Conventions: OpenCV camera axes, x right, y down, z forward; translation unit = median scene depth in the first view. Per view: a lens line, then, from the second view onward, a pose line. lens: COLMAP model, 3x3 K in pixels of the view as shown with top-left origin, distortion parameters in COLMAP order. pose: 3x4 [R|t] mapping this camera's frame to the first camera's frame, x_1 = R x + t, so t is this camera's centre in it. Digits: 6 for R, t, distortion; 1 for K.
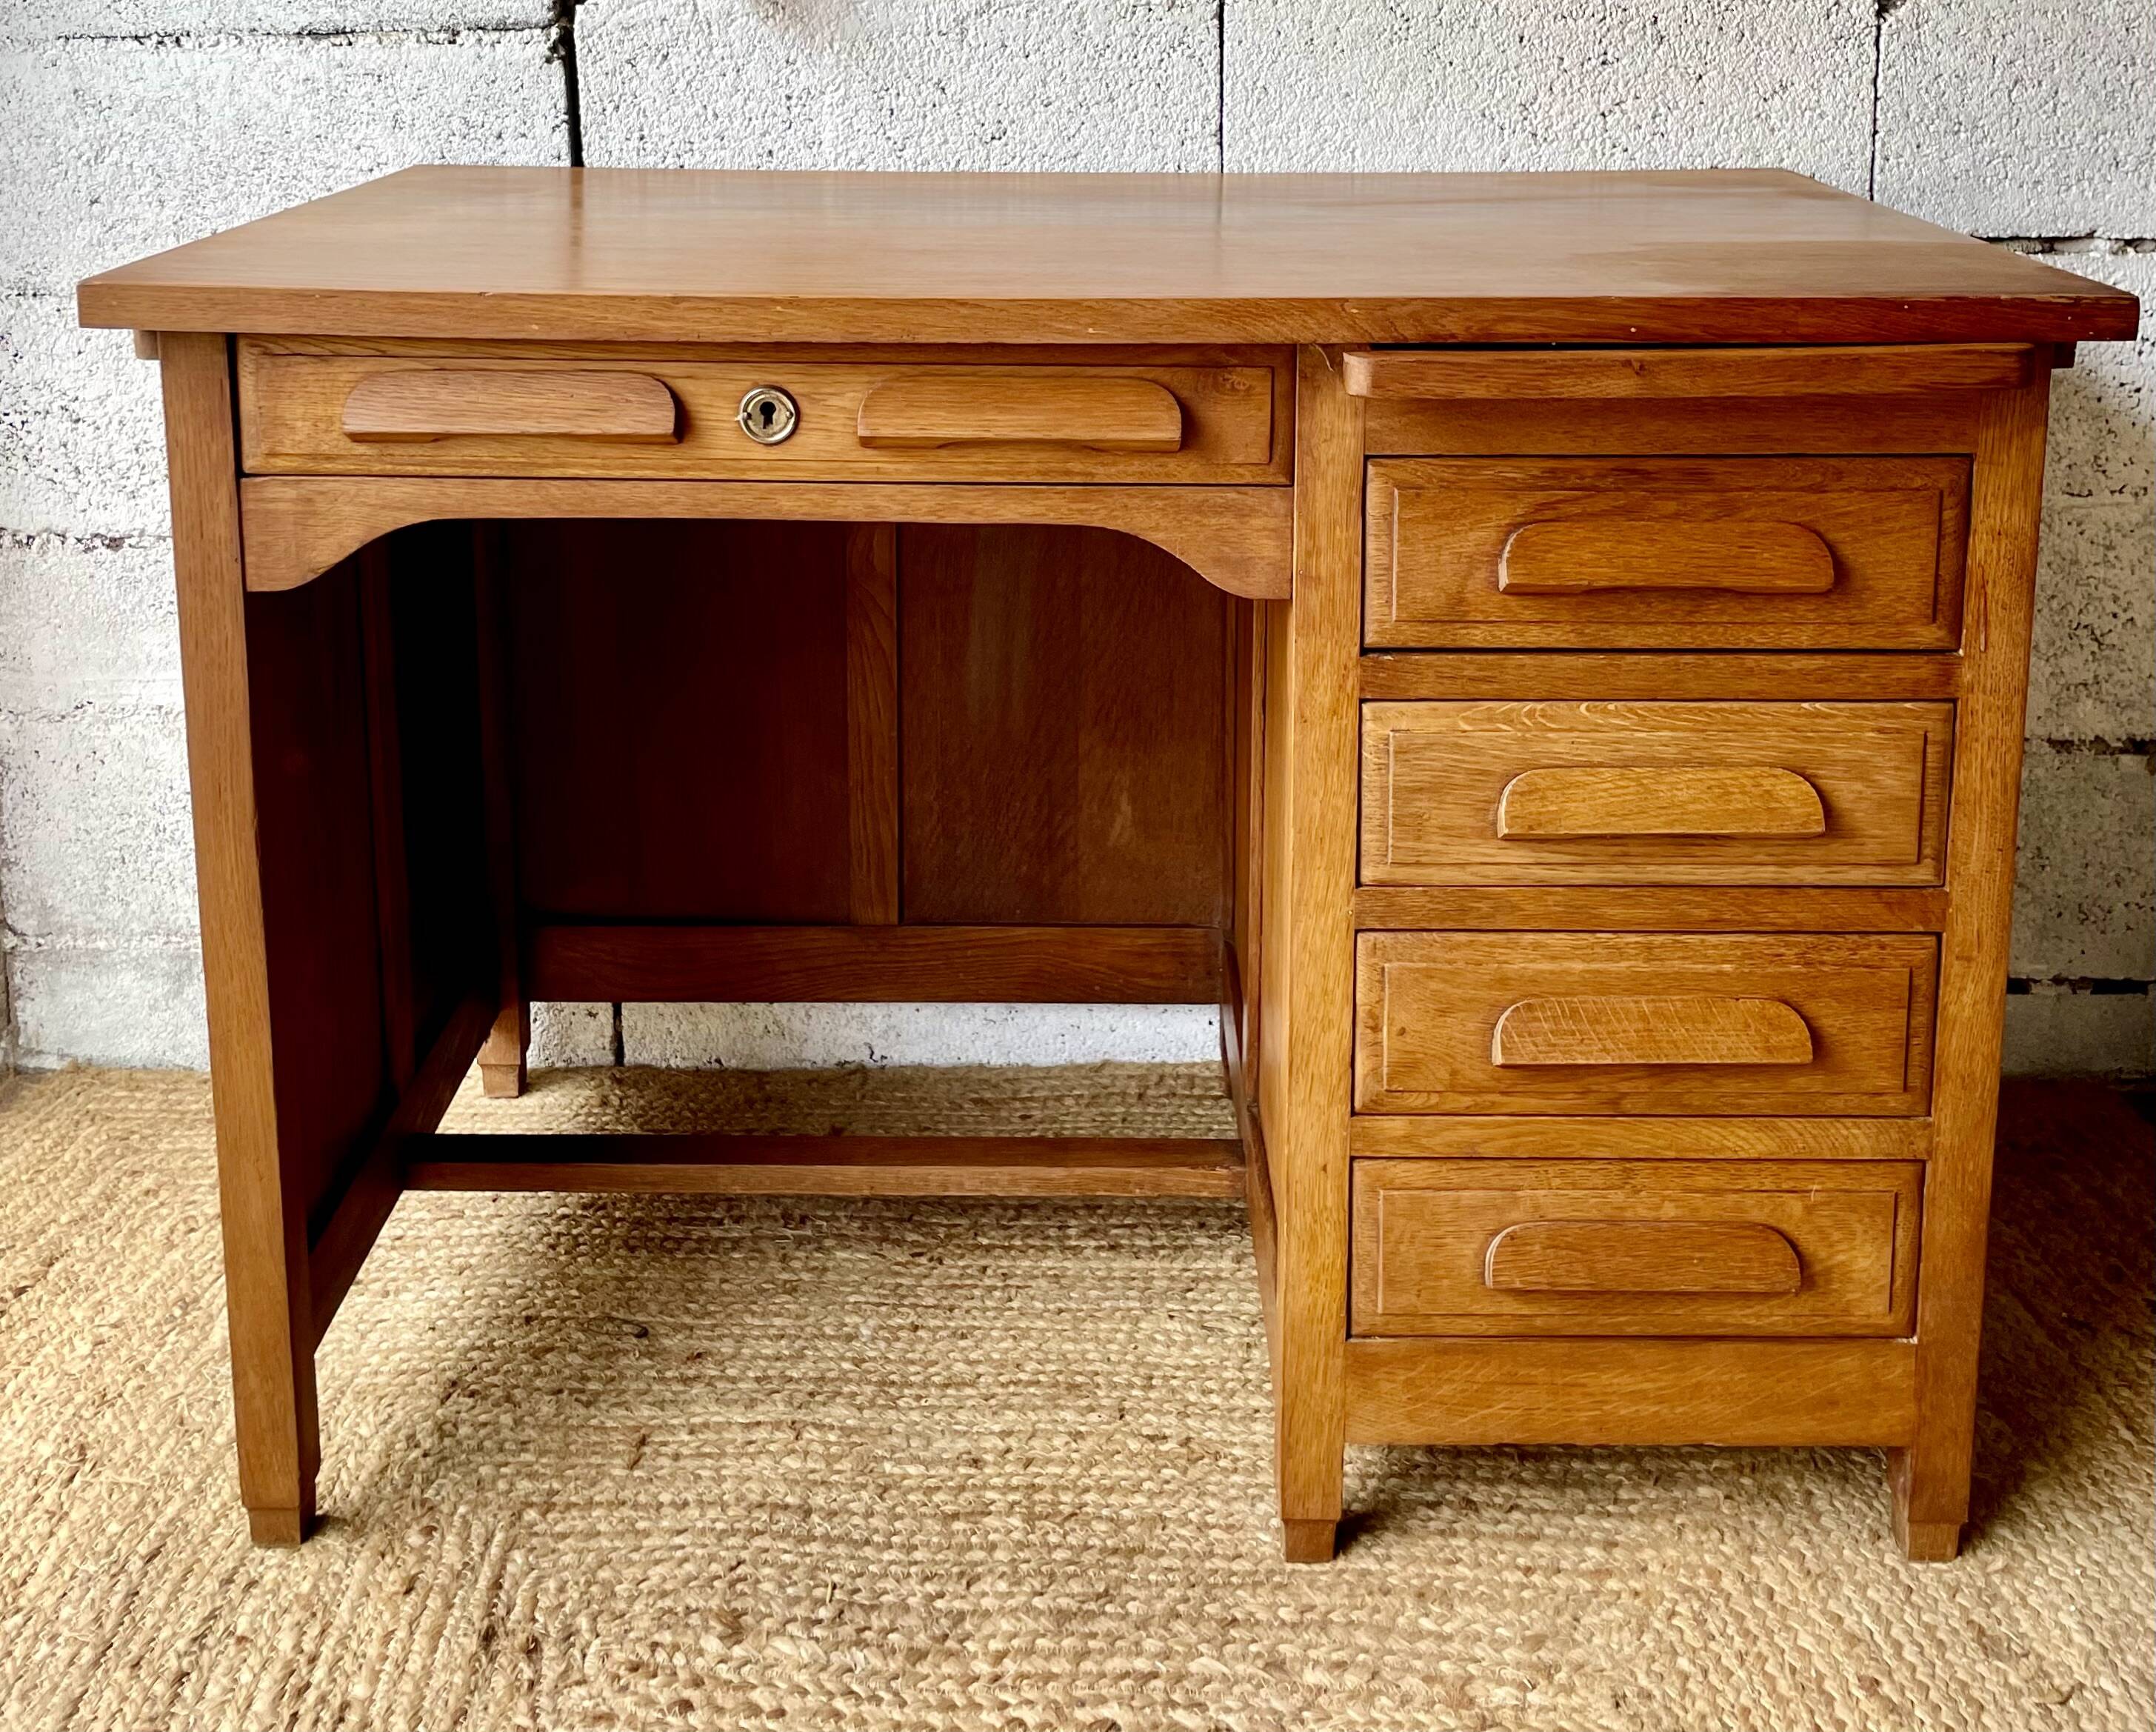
lens RADIAL K [[2306.9, 0, 1082.5], [0, 2306.9, 326.3], [0, 0, 1]] dist [0.090291, -0.112518]
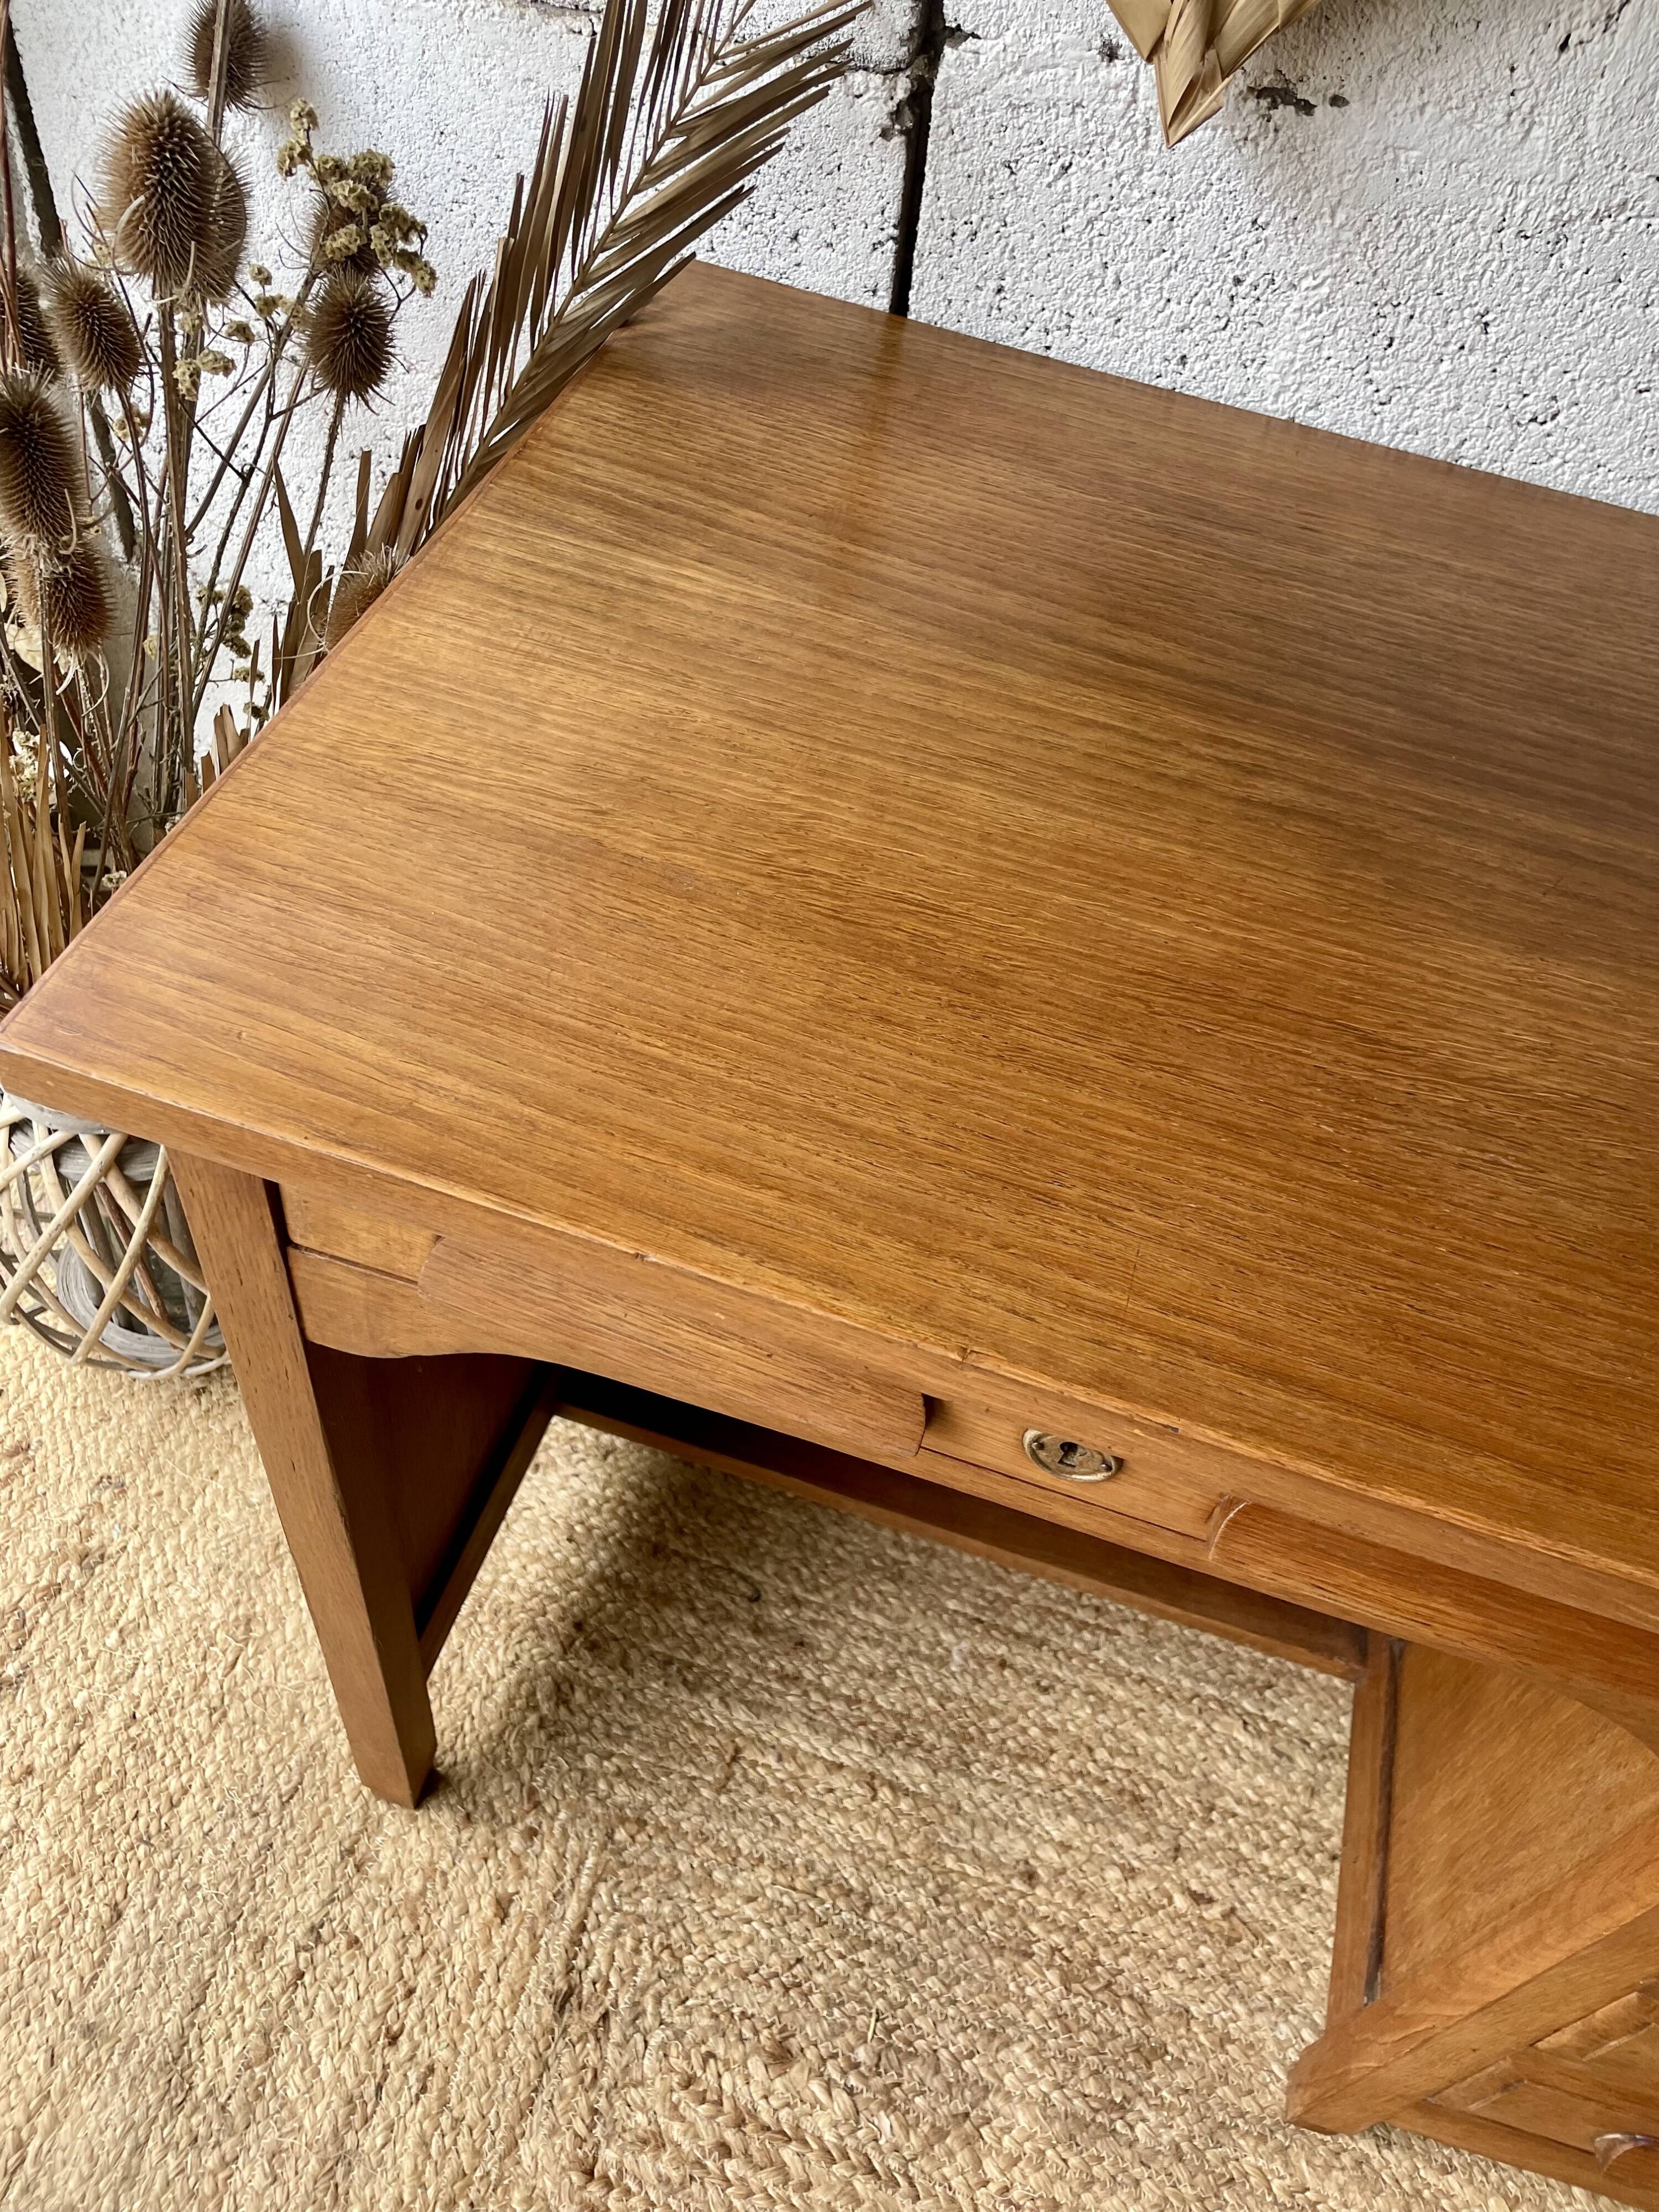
lens RADIAL K [[1699.5, 0, 847.0], [0, 1699.5, 1099.1], [0, 0, 1]] dist [0.076768, -0.105967]
pose [[0.956455, 0.278745, -0.086576, -0.154434], [-0.162358, 0.754577, 0.635810, -0.259213], [0.242557, -0.594067, 0.766975, 0.589106]]
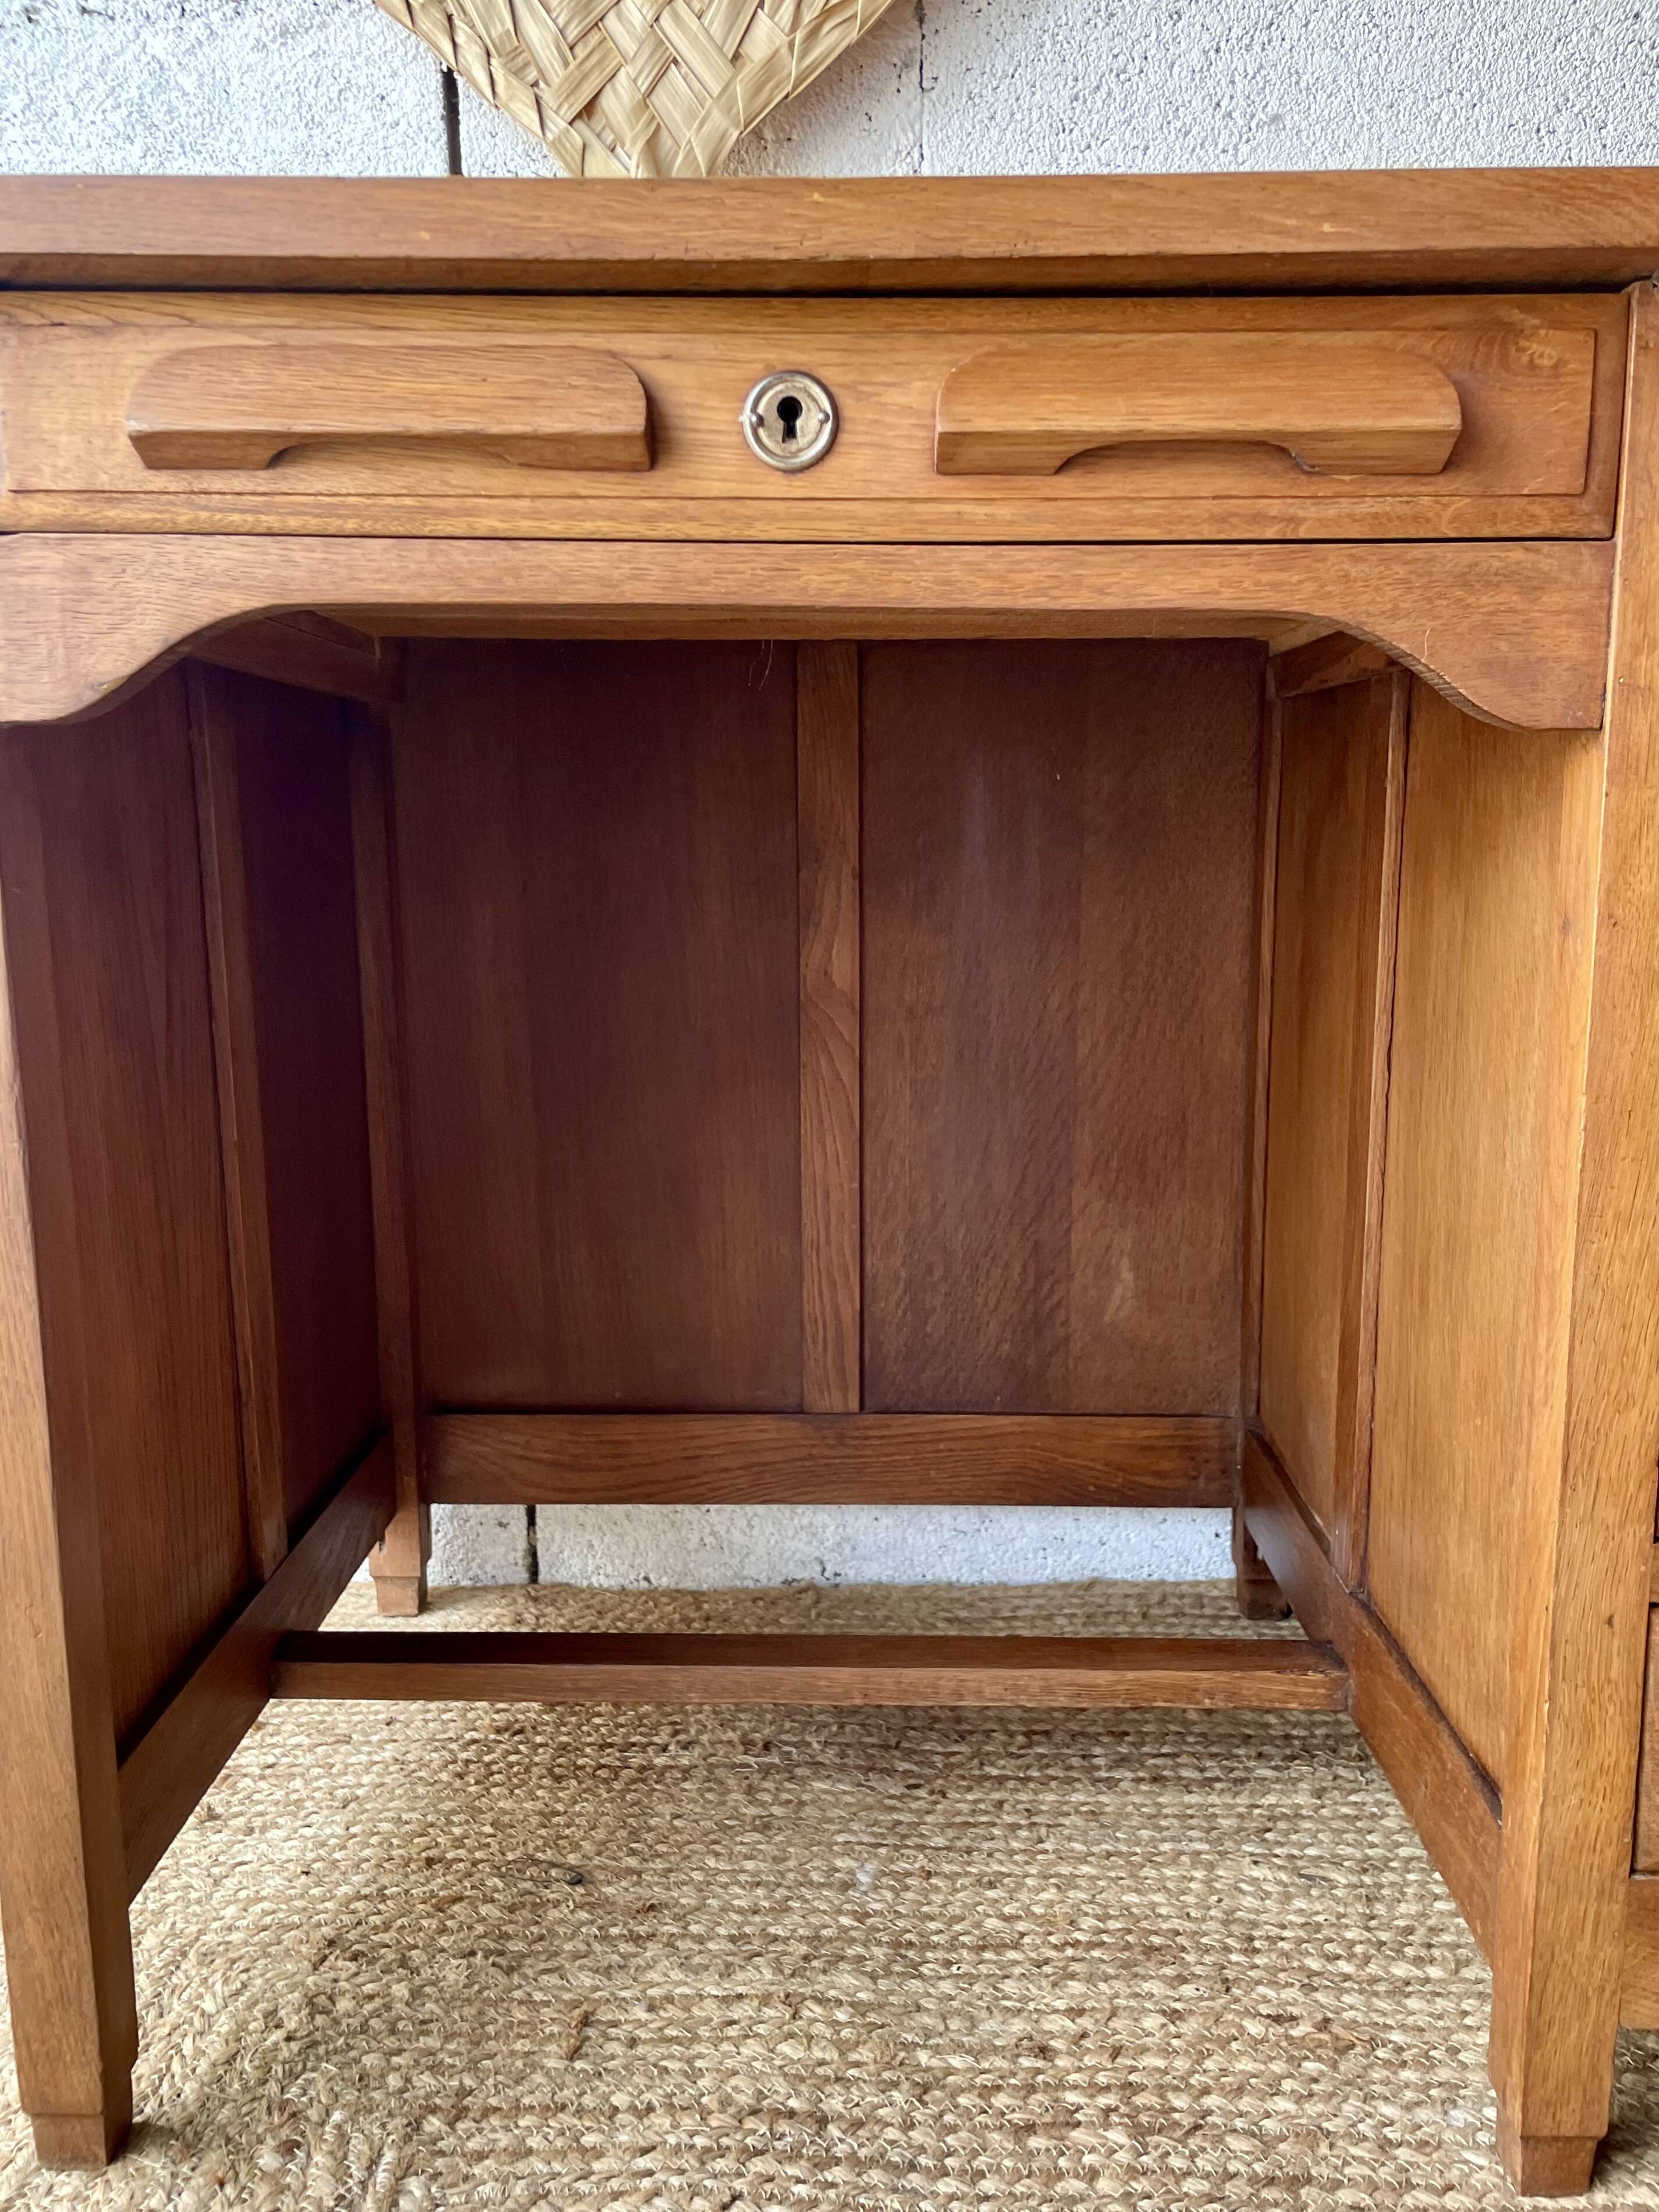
lens RADIAL K [[1800.4, 0, 836.4], [0, 1800.4, 1117.6], [0, 0, 1]] dist [0.087469, -0.122281]
pose [[0.999887, -0.005951, -0.013779, -0.099283], [0.005782, 0.999908, -0.012298, 0.200236], [0.013851, 0.012217, 0.999829, 0.425152]]
